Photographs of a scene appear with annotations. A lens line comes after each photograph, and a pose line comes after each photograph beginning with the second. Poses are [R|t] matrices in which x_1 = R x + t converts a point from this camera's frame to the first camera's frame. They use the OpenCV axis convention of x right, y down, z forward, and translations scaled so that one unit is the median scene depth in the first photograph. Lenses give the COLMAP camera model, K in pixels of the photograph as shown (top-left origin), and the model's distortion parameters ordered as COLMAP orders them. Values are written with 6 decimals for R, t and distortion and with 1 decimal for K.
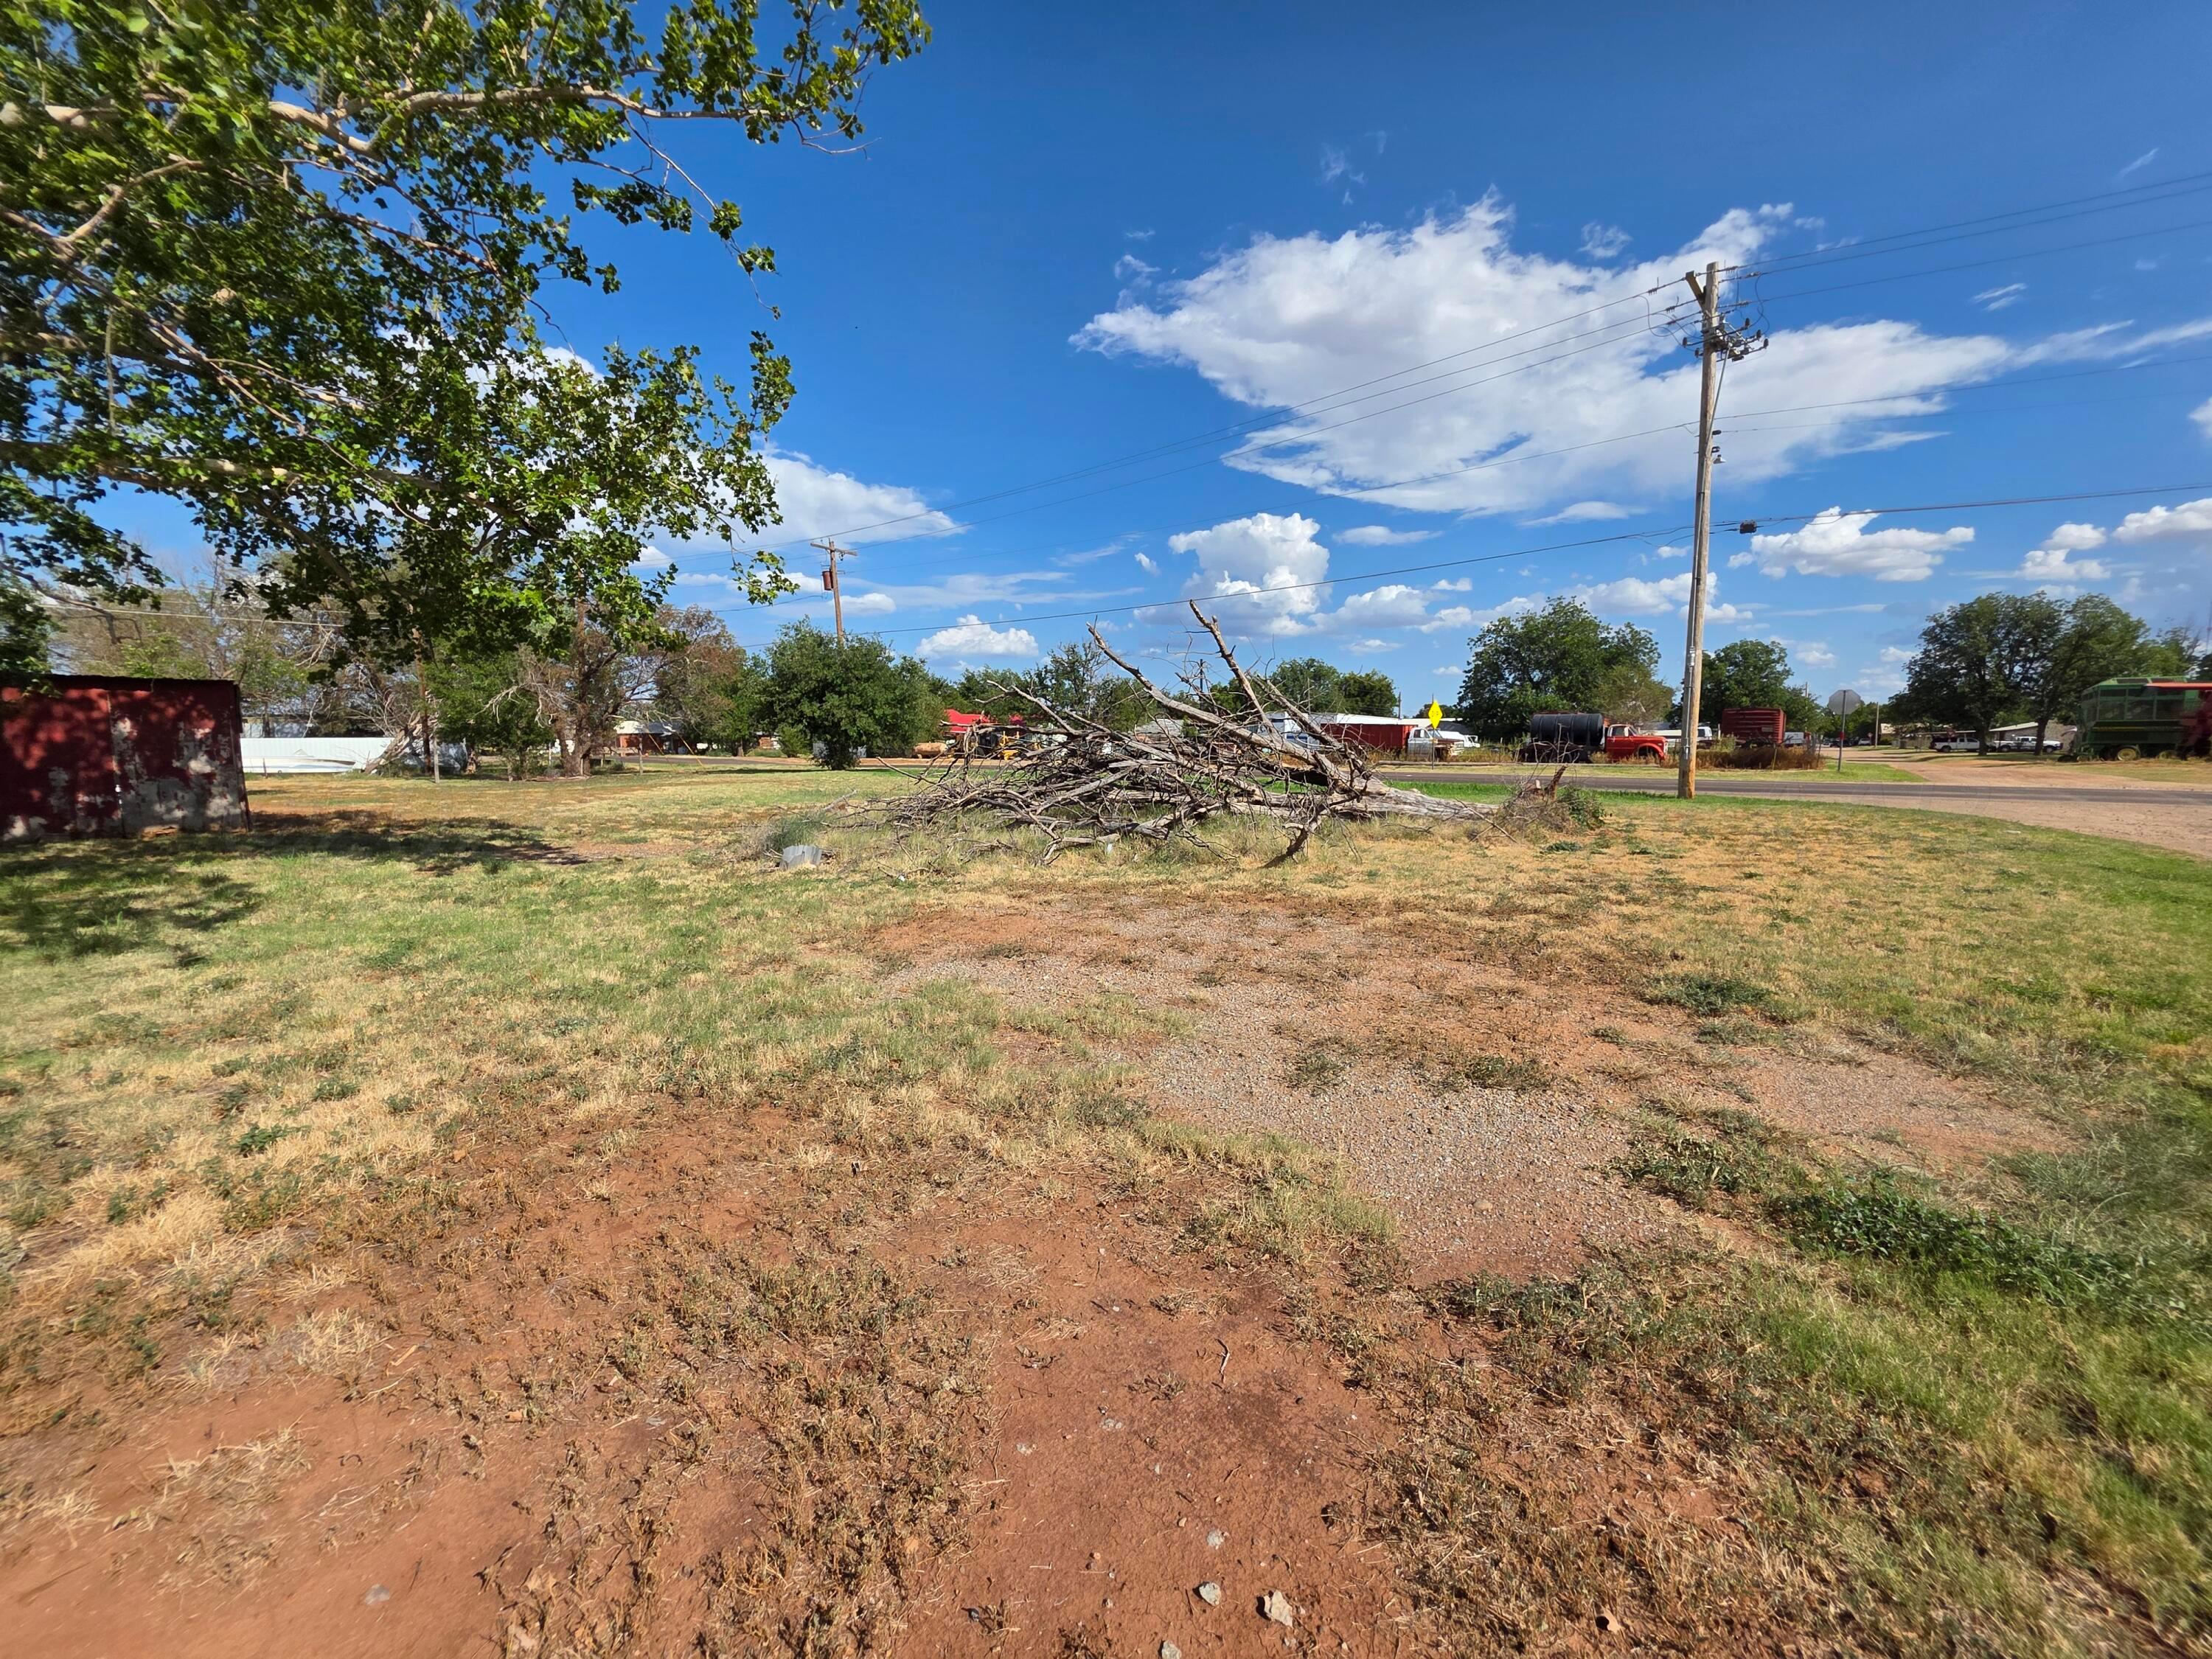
lens RADIAL K [[889.9, 0, 1105.6], [0, 889.9, 851.1], [0, 0, 1]] dist [0.016017, 0.000014]
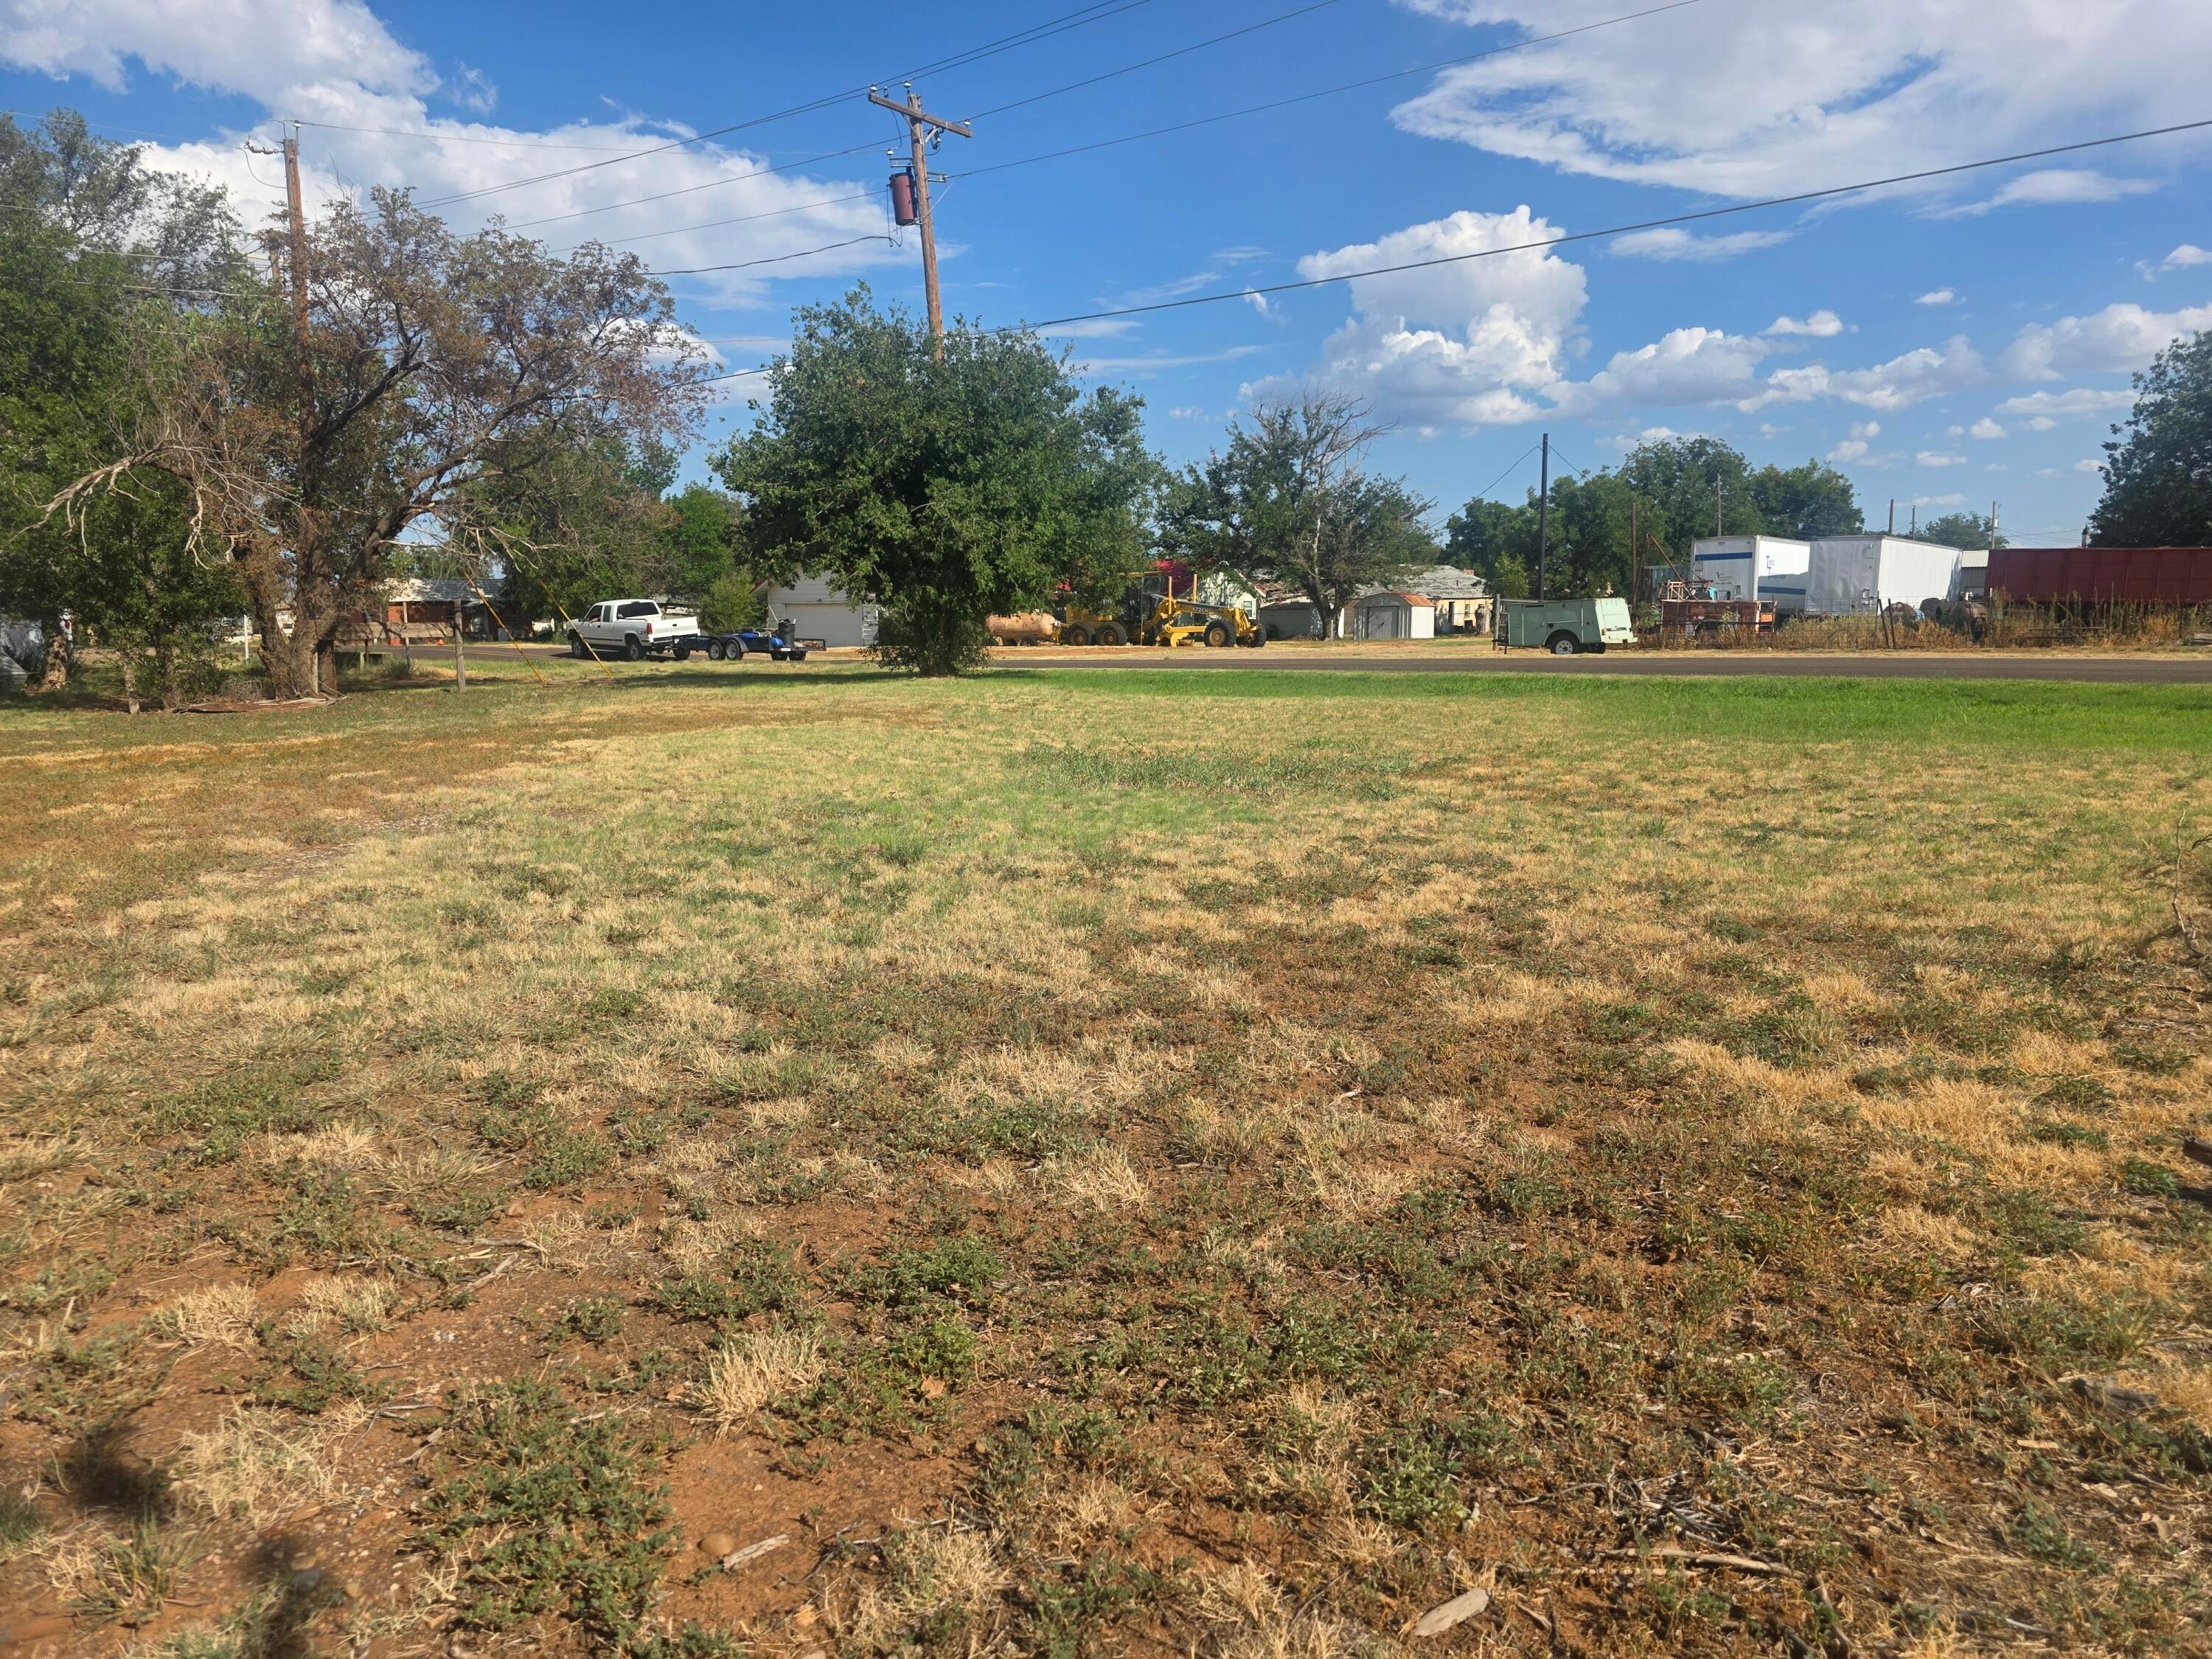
lens RADIAL K [[1475.1, 0, 1111.8], [0, 1475.1, 834.1], [0, 0, 1]] dist [0.089909, -0.080631]
pose [[0.998804, -0.004942, -0.048652, -0.063356], [0.006160, 0.999671, 0.024916, -0.011812], [0.048512, -0.025186, 0.998505, 0.110810]]
